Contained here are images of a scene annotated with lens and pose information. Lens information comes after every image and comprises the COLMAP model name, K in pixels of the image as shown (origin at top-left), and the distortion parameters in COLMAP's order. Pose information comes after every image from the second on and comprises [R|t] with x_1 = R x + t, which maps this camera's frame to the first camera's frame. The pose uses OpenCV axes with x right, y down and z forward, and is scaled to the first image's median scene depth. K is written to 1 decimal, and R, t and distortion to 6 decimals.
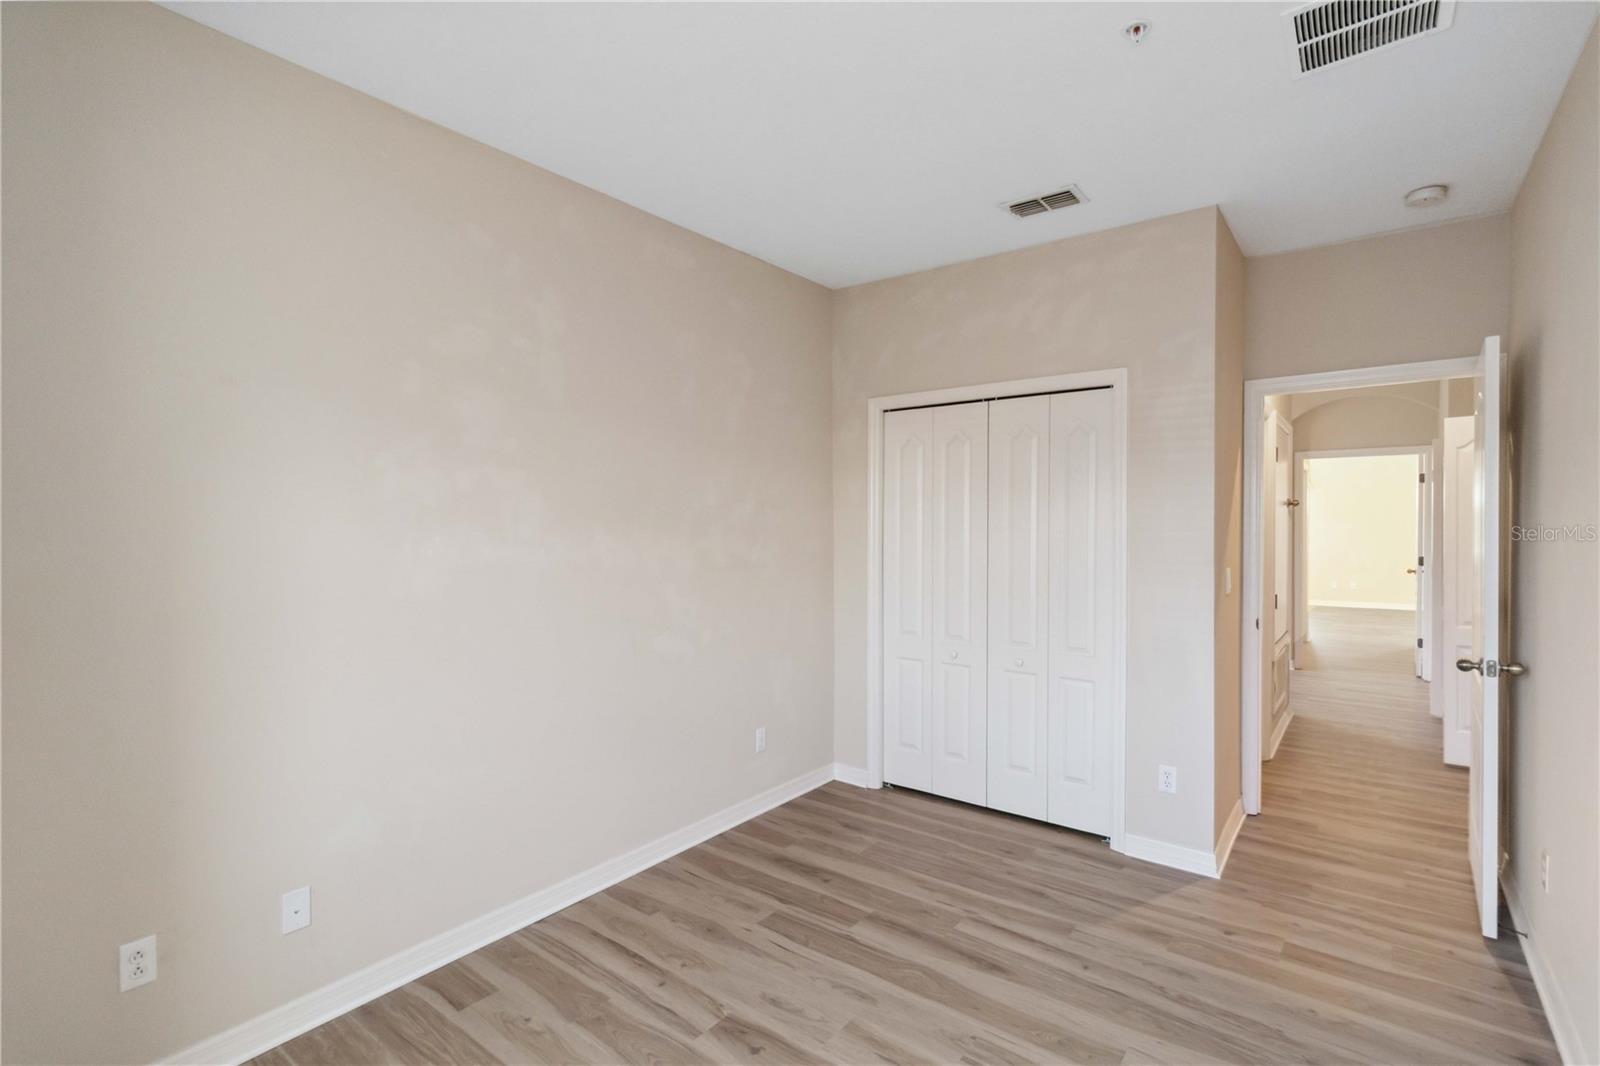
lens RADIAL K [[750.3, 0, 800.0], [0, 750.3, 533.0], [0, 0, 1]] dist [0.020252, -0.000406]
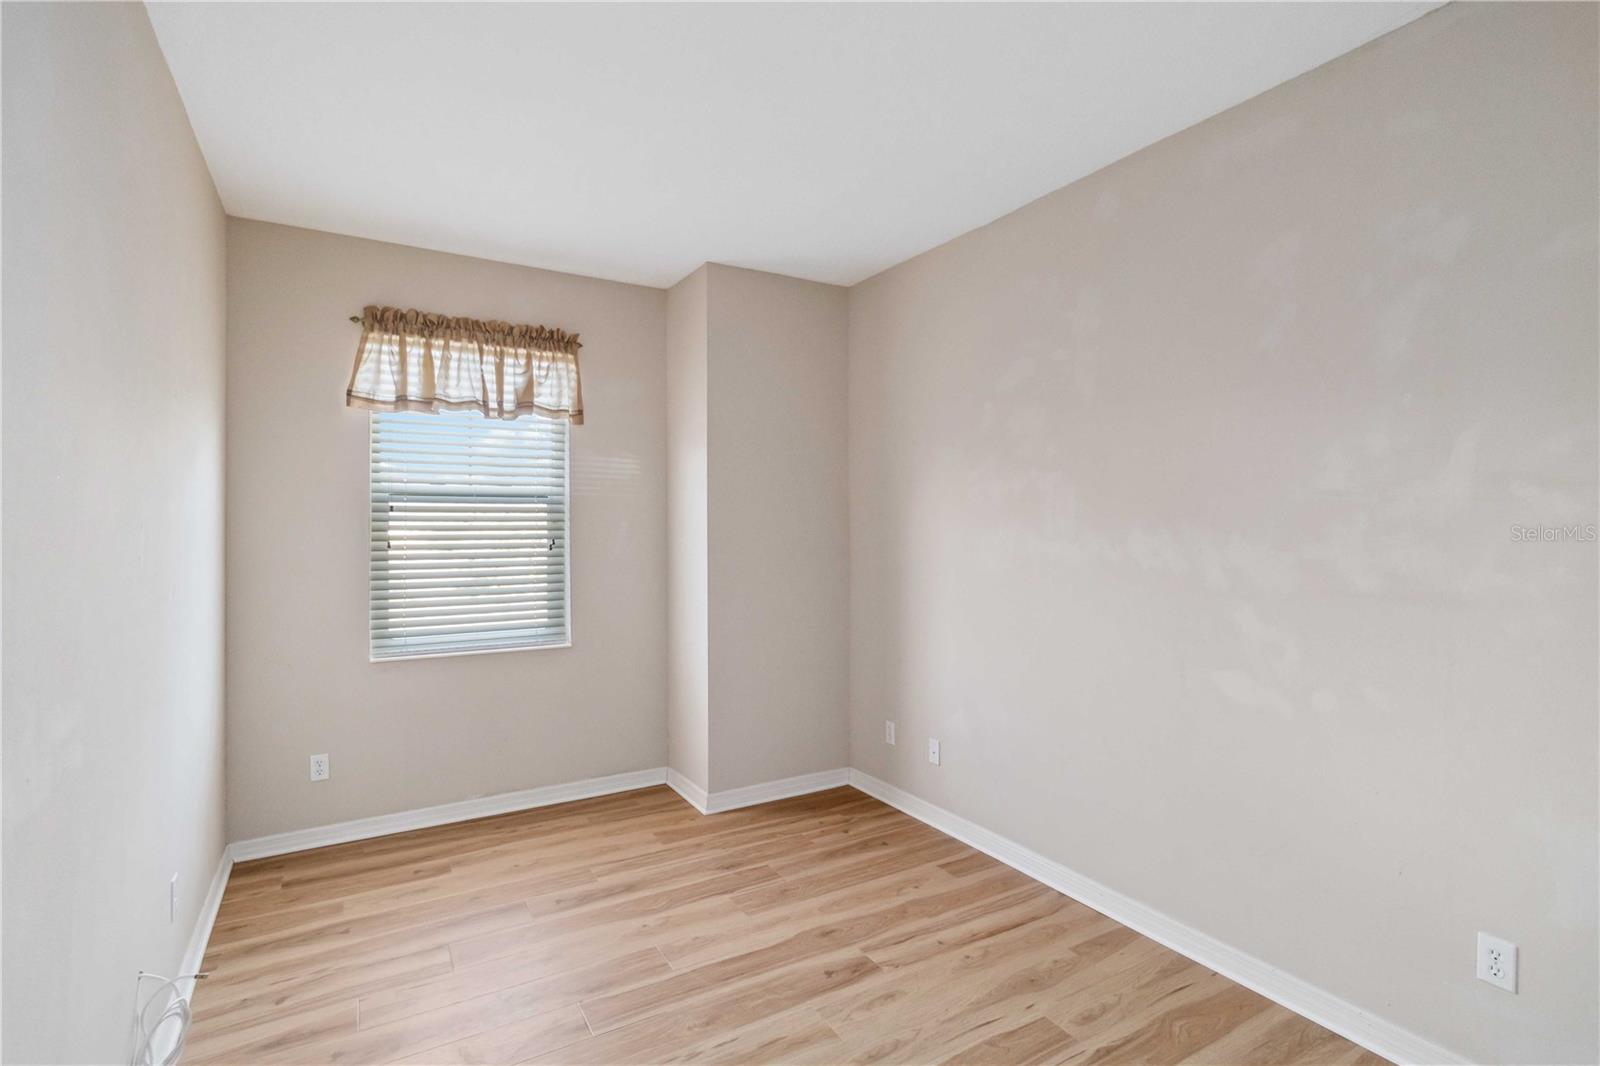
lens RADIAL K [[767.5, 0, 793.2], [0, 767.5, 525.0], [0, 0, 1]] dist [0.001359, 0.000676]
pose [[-0.369630, 0.007009, -0.929152, 0.873690], [-0.008588, 0.999903, 0.010959, -0.016863], [0.929139, 0.012031, -0.369534, 1.140470]]
